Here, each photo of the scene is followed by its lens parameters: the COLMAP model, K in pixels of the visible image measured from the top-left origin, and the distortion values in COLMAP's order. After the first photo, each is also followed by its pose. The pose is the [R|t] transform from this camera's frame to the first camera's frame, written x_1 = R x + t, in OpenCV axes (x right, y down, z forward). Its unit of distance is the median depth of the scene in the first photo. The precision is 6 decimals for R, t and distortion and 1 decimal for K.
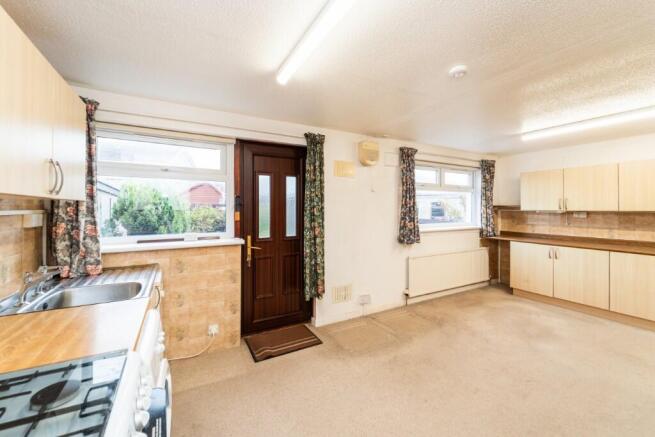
lens RADIAL K [[265.7, 0, 319.6], [0, 265.7, 206.4], [0, 0, 1]] dist [-0.002303, 0.000160]
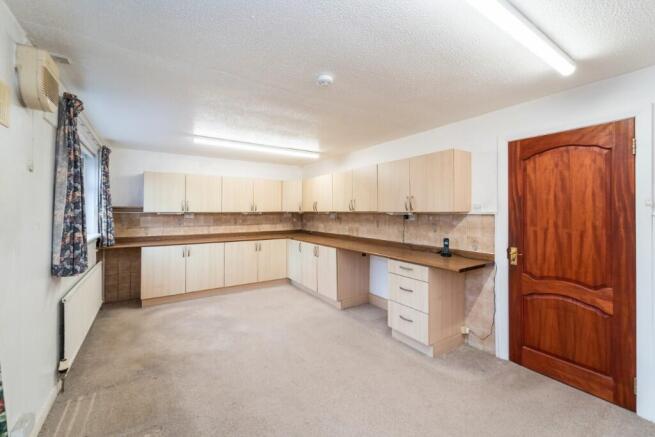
lens RADIAL K [[265.7, 0, 342.6], [0, 265.7, 211.3], [0, 0, 1]] dist [-0.002303, 0.000160]
pose [[-0.111035, -0.002027, 0.993814, -0.270077], [-0.008210, 0.999966, 0.001122, 0.006478], [-0.993783, -0.008035, -0.111048, 0.520869]]
